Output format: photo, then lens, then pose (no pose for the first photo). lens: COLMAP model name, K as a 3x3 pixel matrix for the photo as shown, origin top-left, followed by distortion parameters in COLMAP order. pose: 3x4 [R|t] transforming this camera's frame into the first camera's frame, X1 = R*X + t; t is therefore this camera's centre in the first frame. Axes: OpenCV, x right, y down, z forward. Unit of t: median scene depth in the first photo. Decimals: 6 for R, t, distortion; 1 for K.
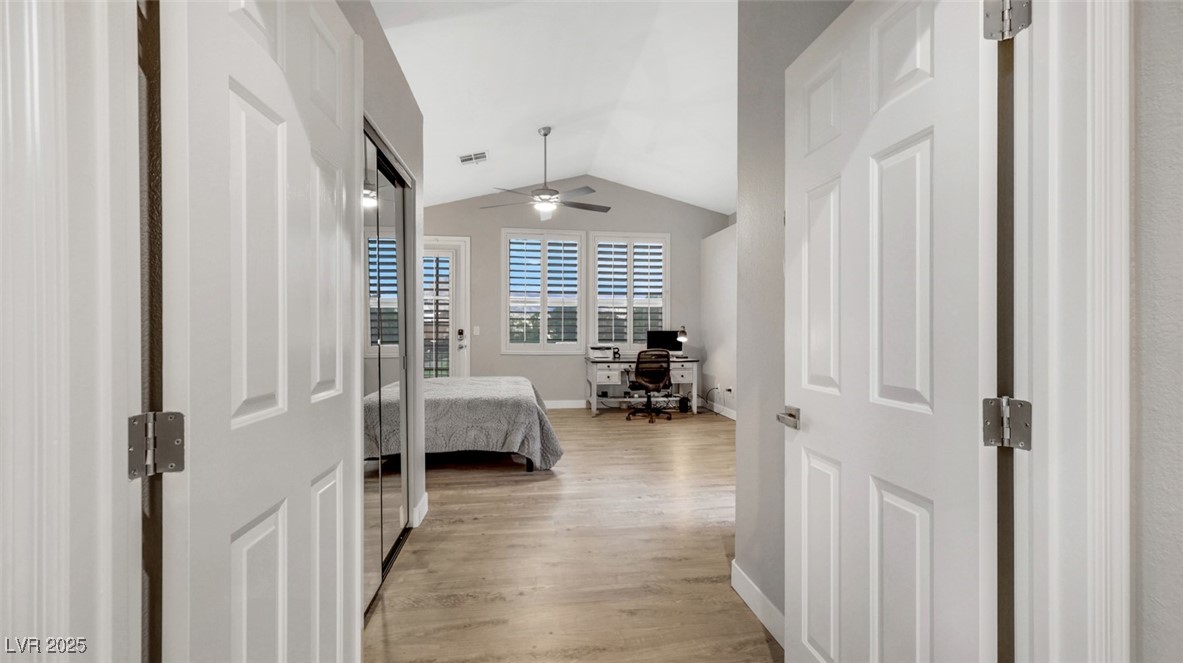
lens RADIAL K [[494.9, 0, 591.5], [0, 494.9, 331.5], [0, 0, 1]] dist [0.000671, 0.000189]
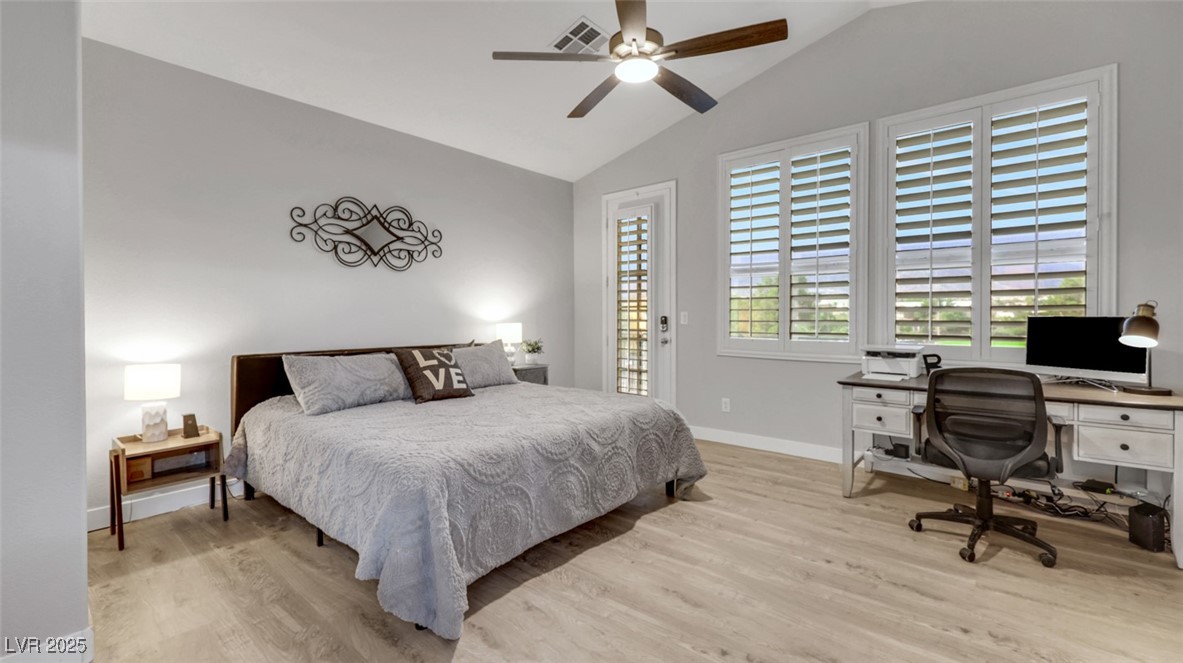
lens RADIAL K [[492.9, 0, 591.4], [0, 492.9, 319.1], [0, 0, 1]] dist [0.001441, 0.000268]
pose [[0.657865, -0.000202, -0.753136, 0.190388], [0.009576, 0.999921, 0.008097, -0.006865], [0.753075, -0.012539, 0.657815, 0.465063]]
